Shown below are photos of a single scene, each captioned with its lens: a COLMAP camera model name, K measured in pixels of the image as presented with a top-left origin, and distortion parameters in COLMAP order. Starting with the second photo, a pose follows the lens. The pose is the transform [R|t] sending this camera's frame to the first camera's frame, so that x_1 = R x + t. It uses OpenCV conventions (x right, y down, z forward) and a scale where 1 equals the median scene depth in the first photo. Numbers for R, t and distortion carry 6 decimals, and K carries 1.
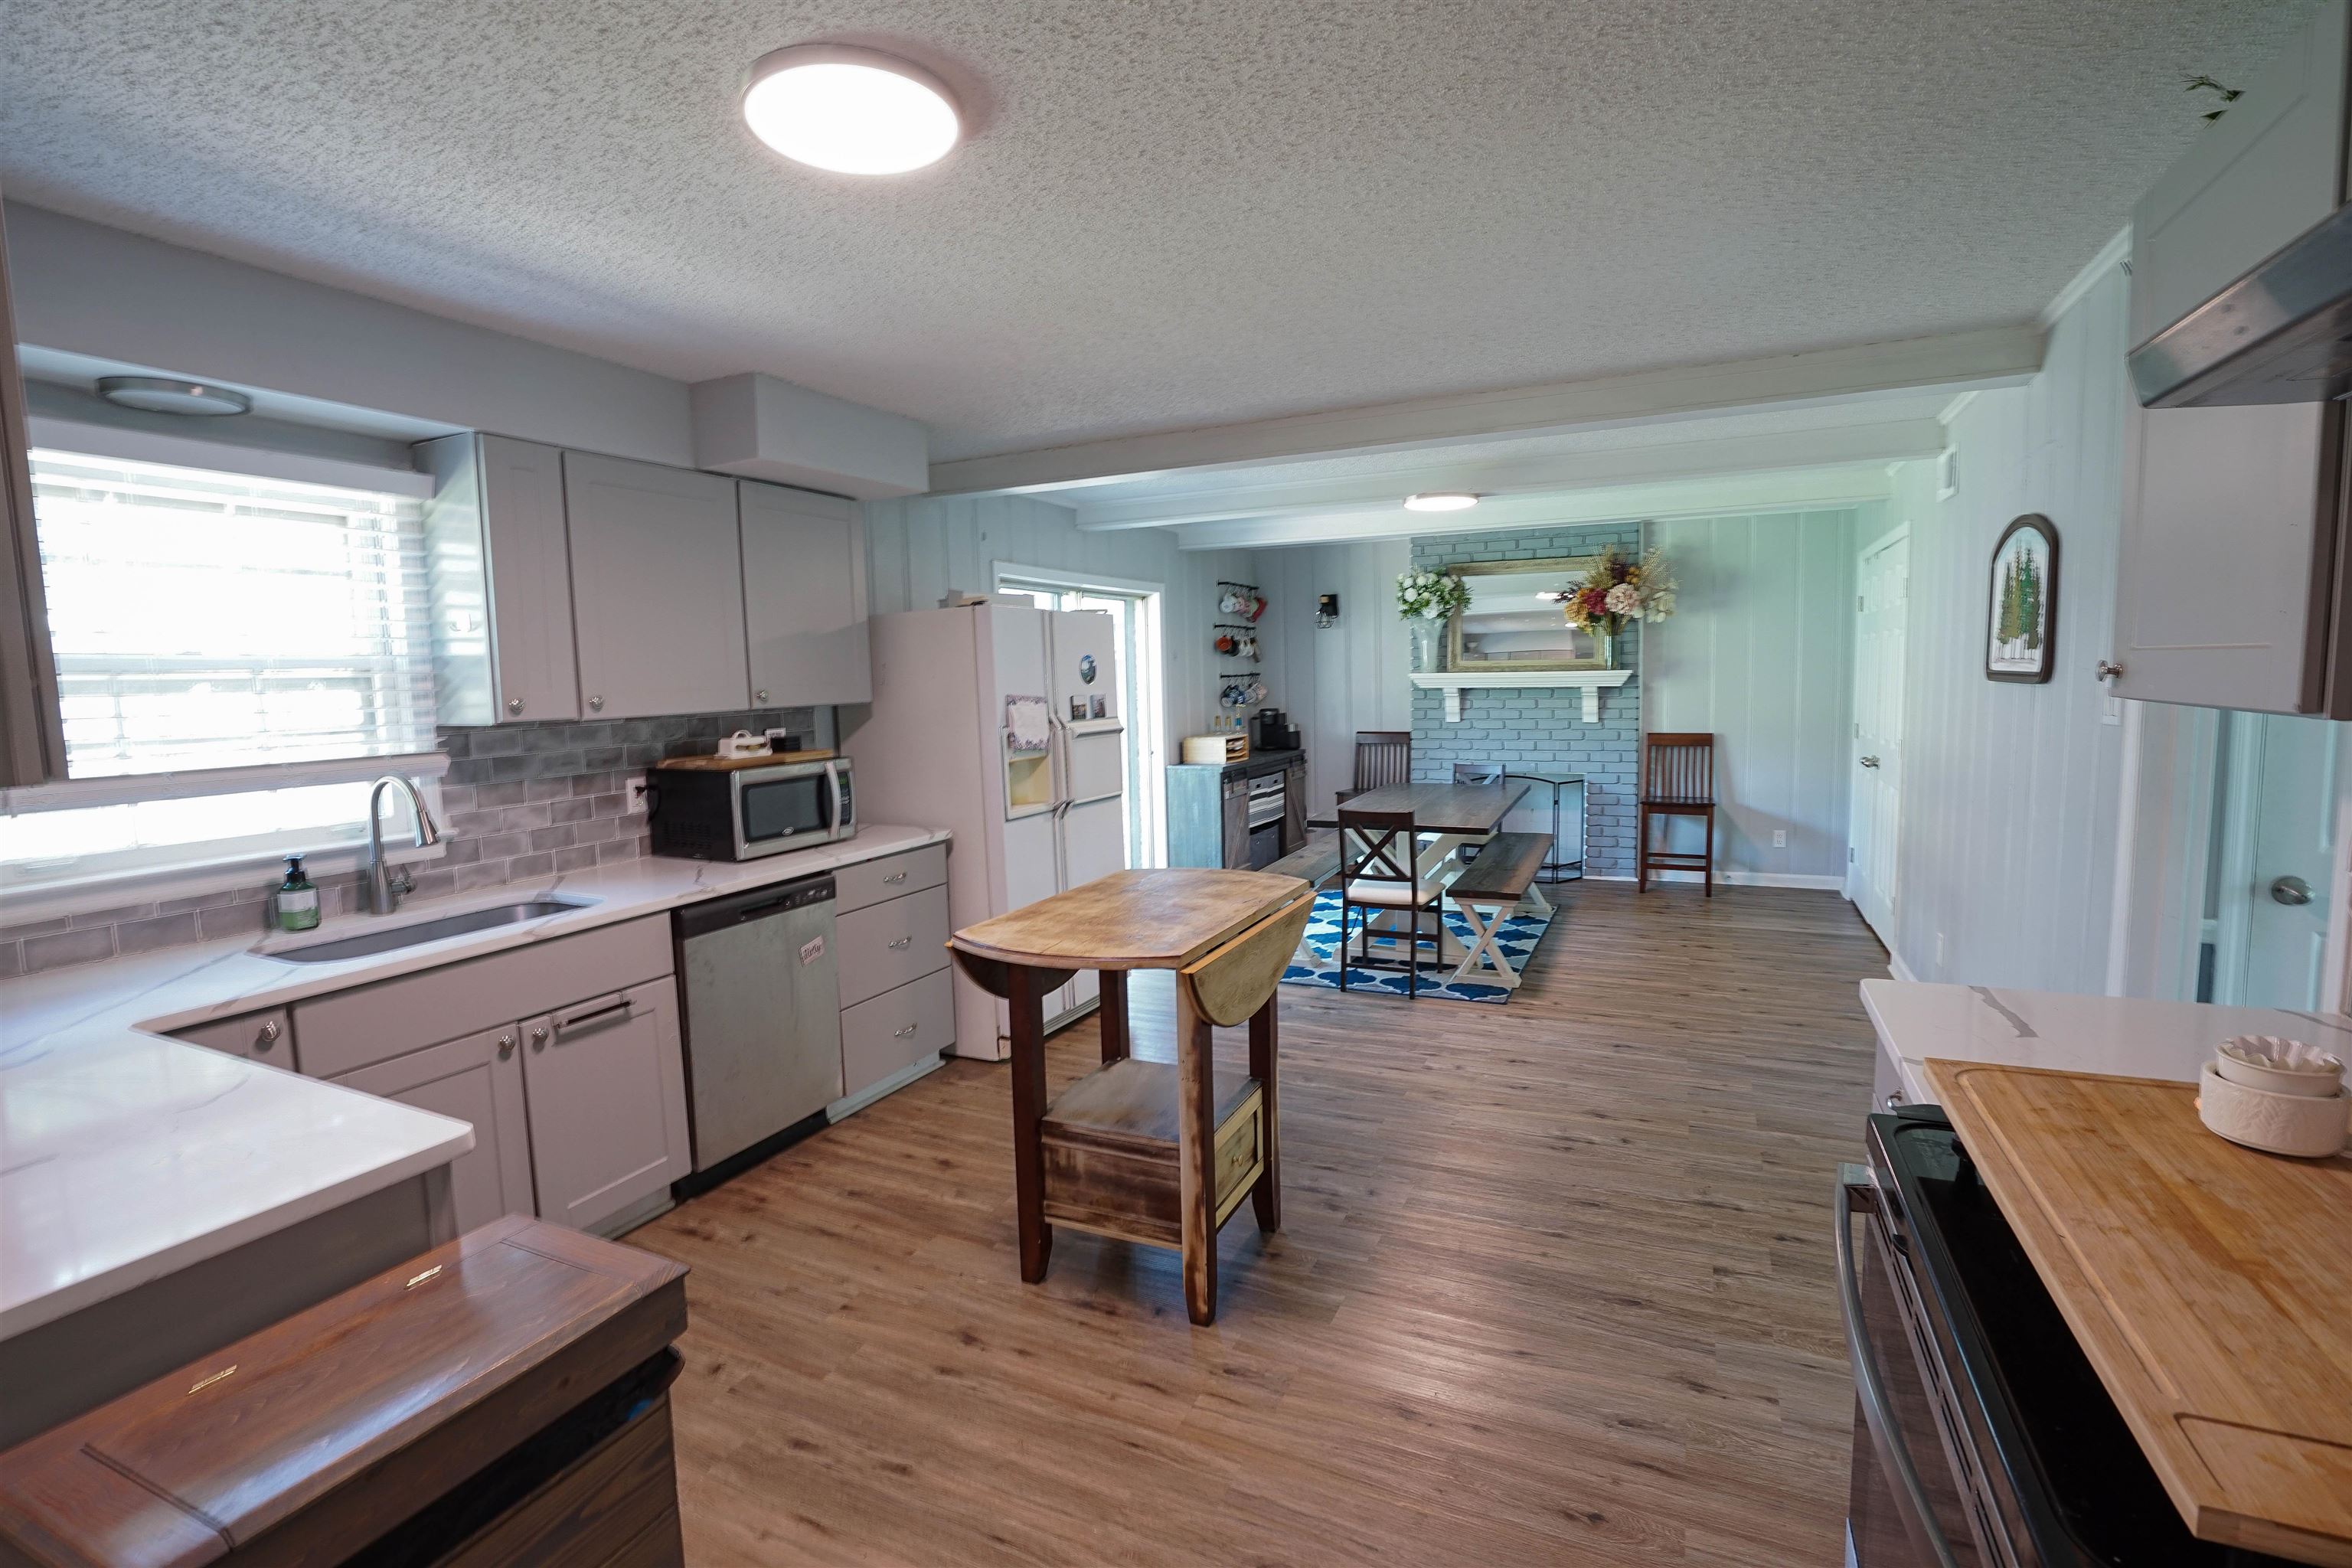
lens RADIAL K [[1082.0, 0, 1176.0], [0, 1082.0, 784.0], [0, 0, 1]] dist [-0.056717, 0.022741]
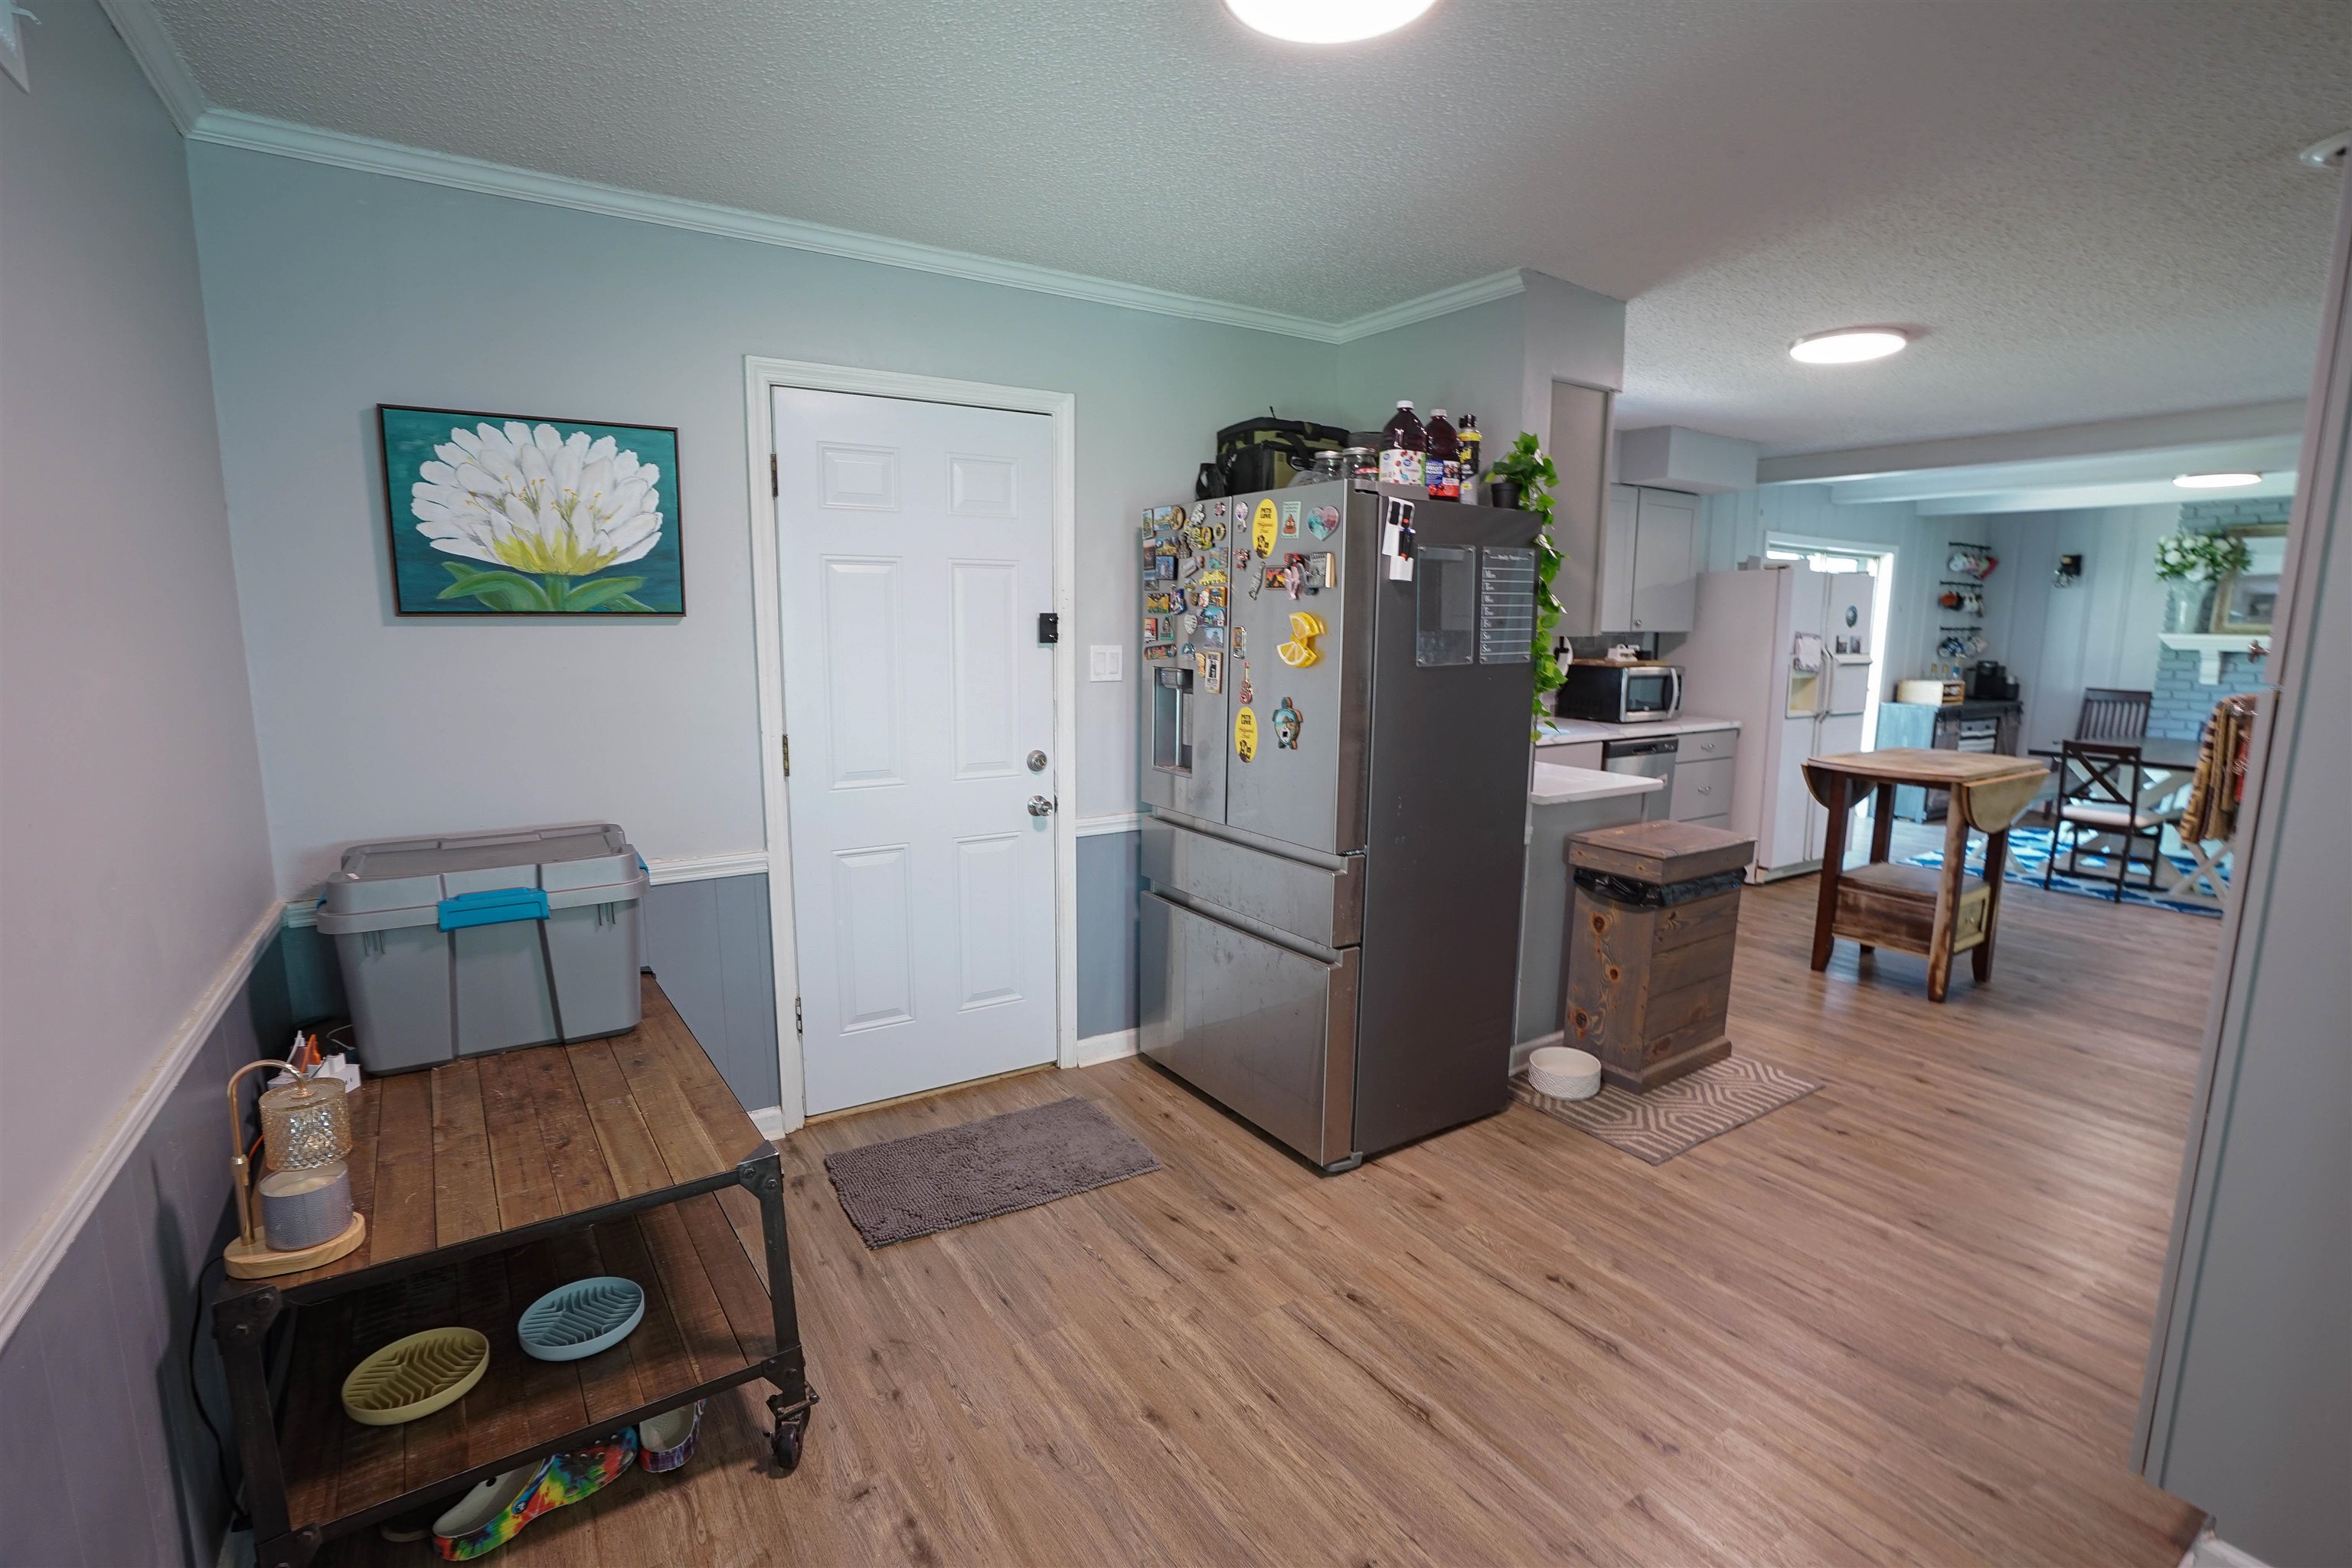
lens RADIAL K [[1082.0, 0, 1176.0], [0, 1082.0, 784.0], [0, 0, 1]] dist [-0.056717, 0.022741]
pose [[0.855067, 0.113972, -0.505837, -0.092676], [-0.085903, 0.993201, 0.078571, 0.059851], [0.511353, -0.023730, 0.859043, -0.489588]]
